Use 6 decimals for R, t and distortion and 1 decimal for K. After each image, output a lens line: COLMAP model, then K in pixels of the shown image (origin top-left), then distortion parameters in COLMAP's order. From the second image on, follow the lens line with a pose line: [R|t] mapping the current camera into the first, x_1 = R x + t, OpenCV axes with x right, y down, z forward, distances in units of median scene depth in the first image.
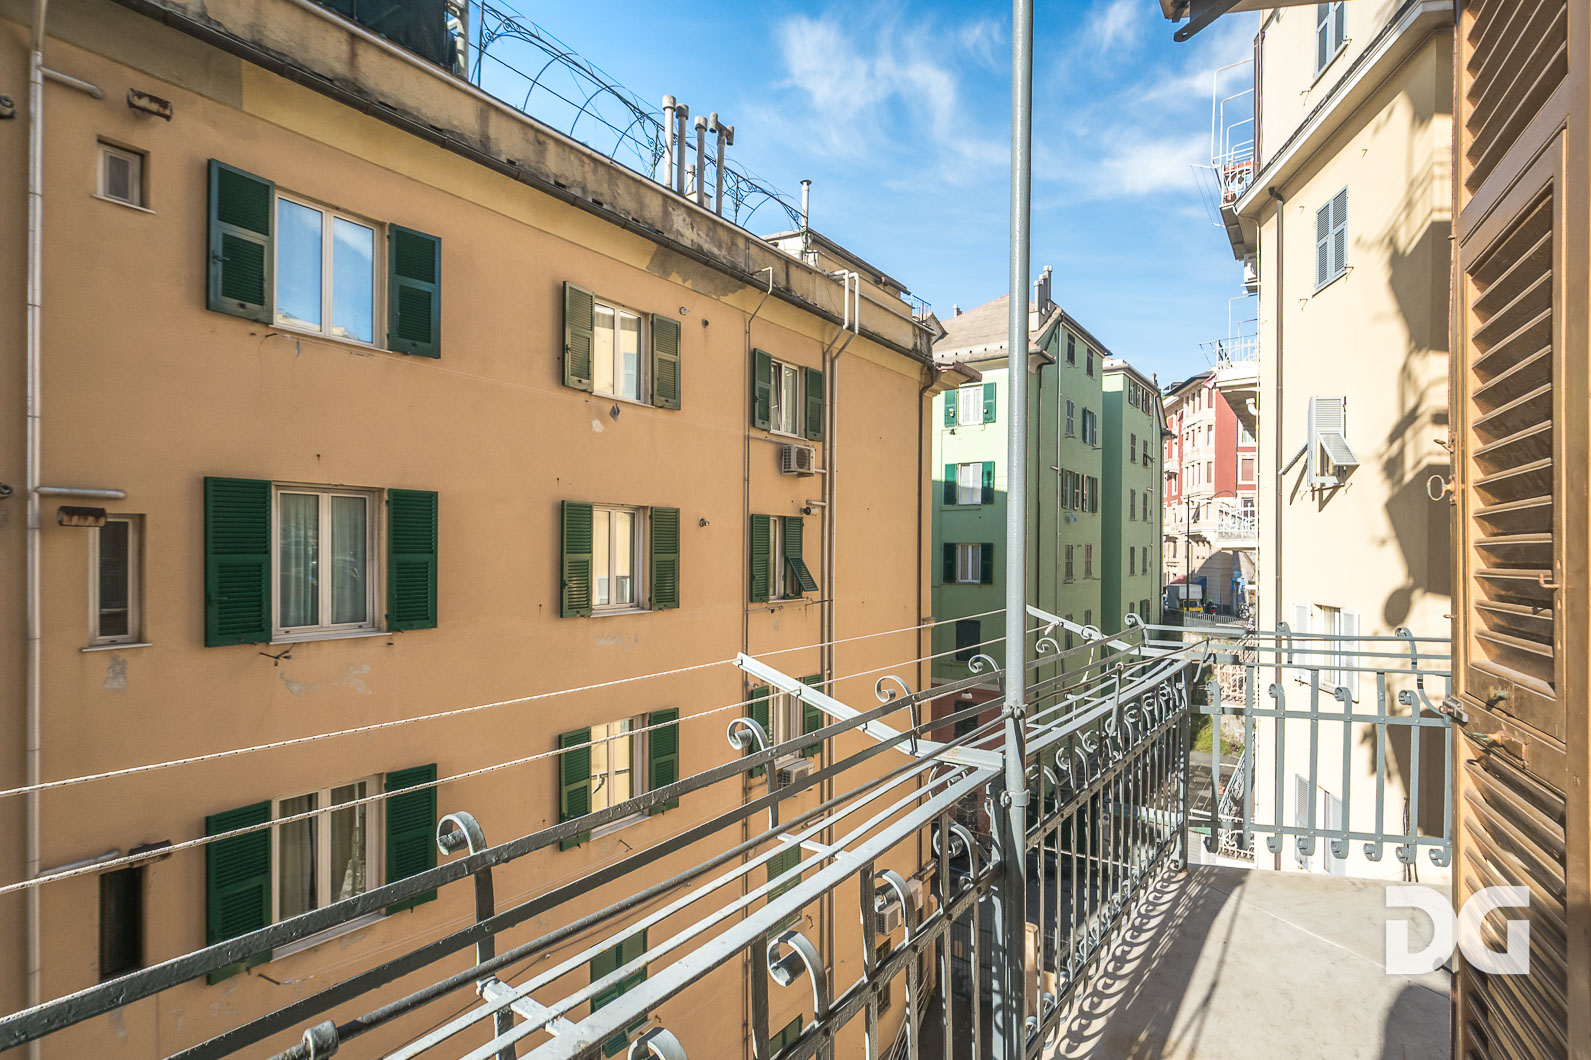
lens RADIAL K [[709.3, 0, 810.8], [0, 709.3, 559.1], [0, 0, 1]] dist [0.003656, -0.000628]
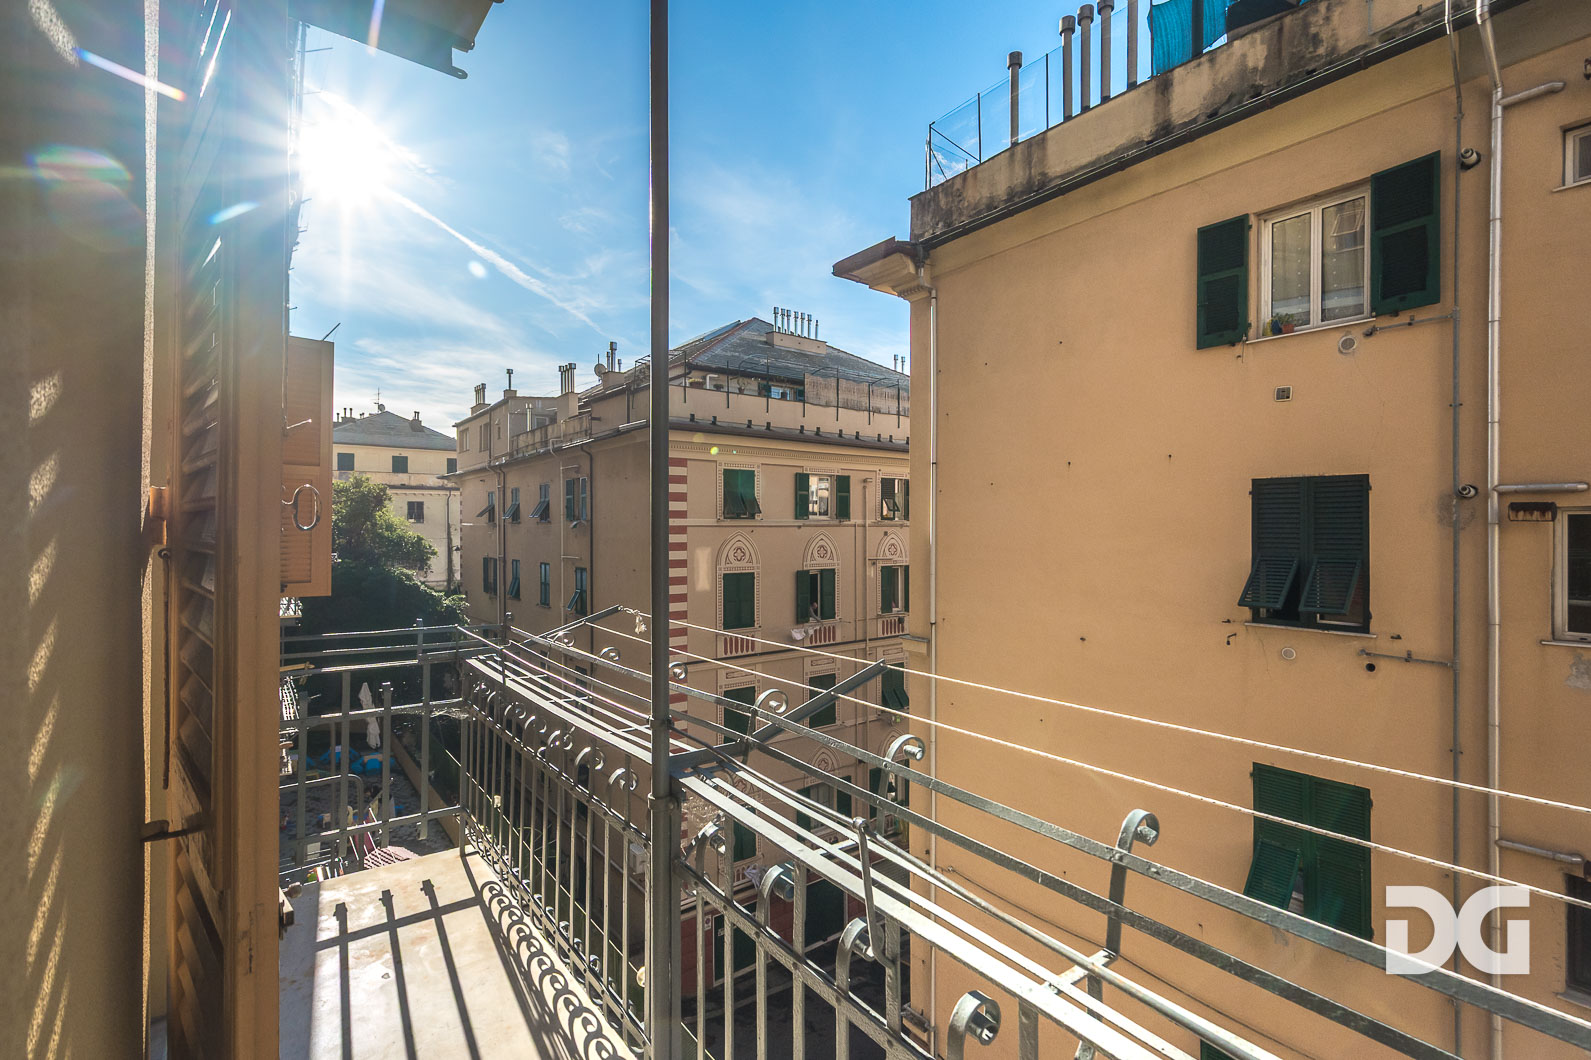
lens RADIAL K [[709.3, 0, 794.1], [0, 709.3, 524.3], [0, 0, 1]] dist [0.003656, -0.000628]
pose [[-0.293386, -0.004379, -0.955984, 0.275029], [-0.005439, 0.999981, -0.002911, -0.033173], [0.955979, 0.004346, -0.293404, 0.289739]]
